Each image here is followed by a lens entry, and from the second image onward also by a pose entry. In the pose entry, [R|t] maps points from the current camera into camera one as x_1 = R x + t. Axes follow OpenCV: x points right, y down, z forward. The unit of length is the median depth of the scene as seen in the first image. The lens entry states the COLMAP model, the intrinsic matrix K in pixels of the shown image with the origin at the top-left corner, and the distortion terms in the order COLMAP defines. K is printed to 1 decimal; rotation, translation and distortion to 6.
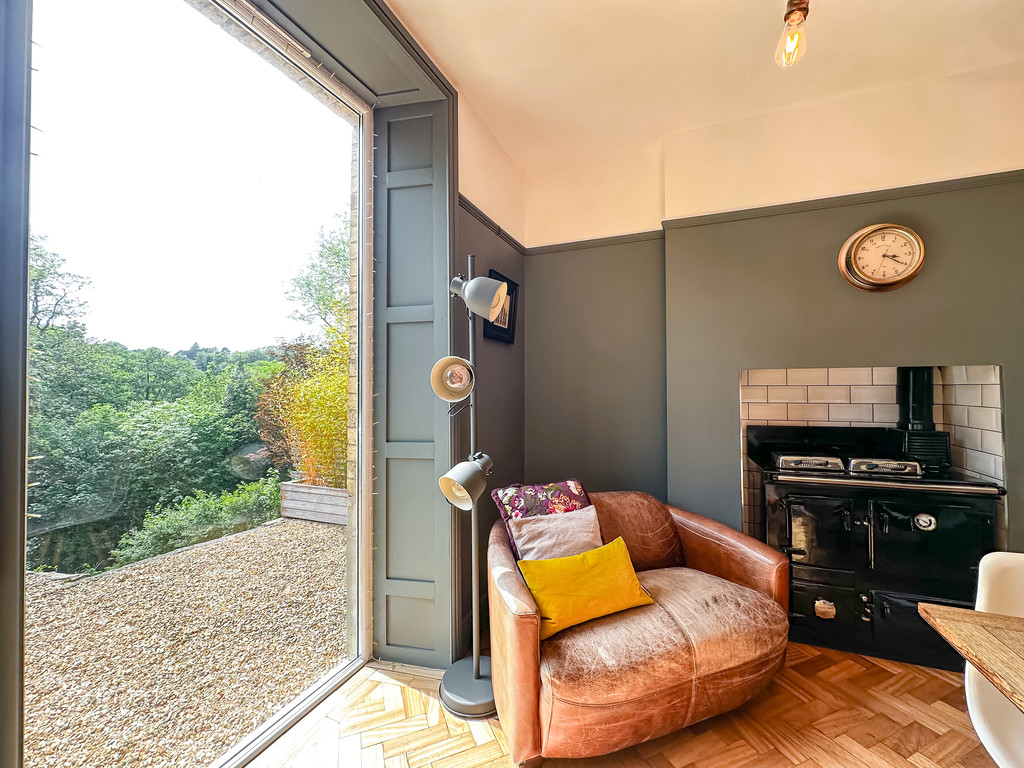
lens RADIAL K [[409.6, 0, 512.3], [0, 409.6, 382.1], [0, 0, 1]] dist [-0.001218, -0.000082]
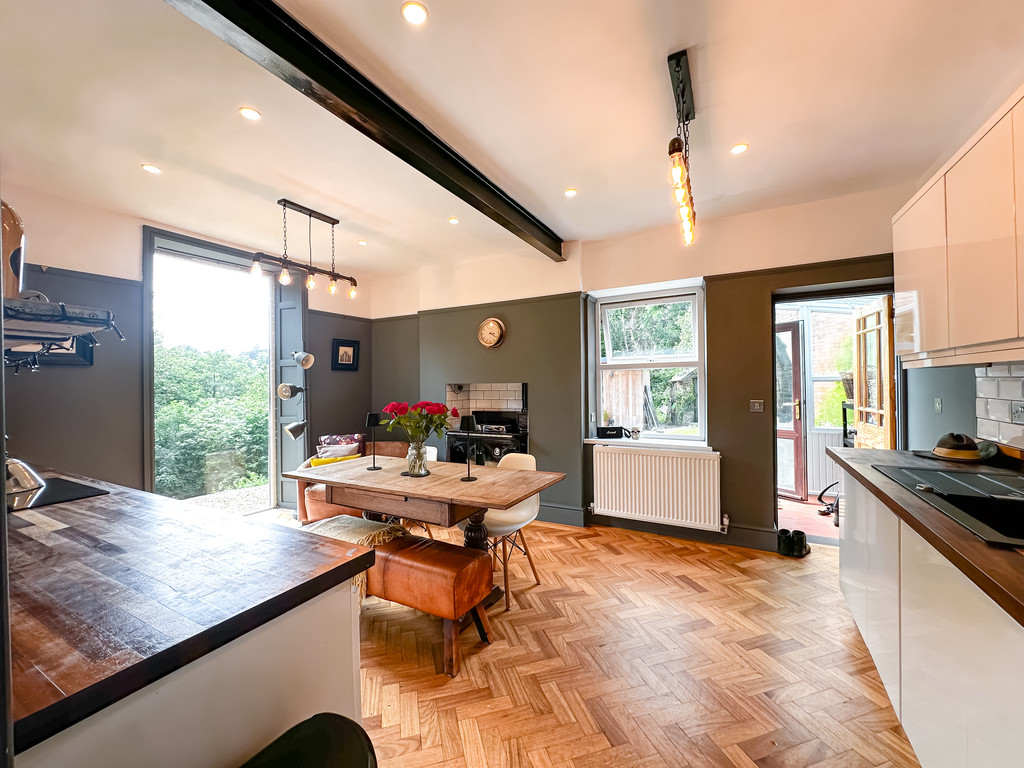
lens RADIAL K [[409.6, 0, 514.3], [0, 409.6, 384.2], [0, 0, 1]] dist [-0.001218, -0.000082]
pose [[0.994974, -0.005661, -0.099971, 0.096008], [0.007129, 0.999872, 0.014332, -0.005639], [0.099877, -0.014973, 0.994887, -0.090618]]
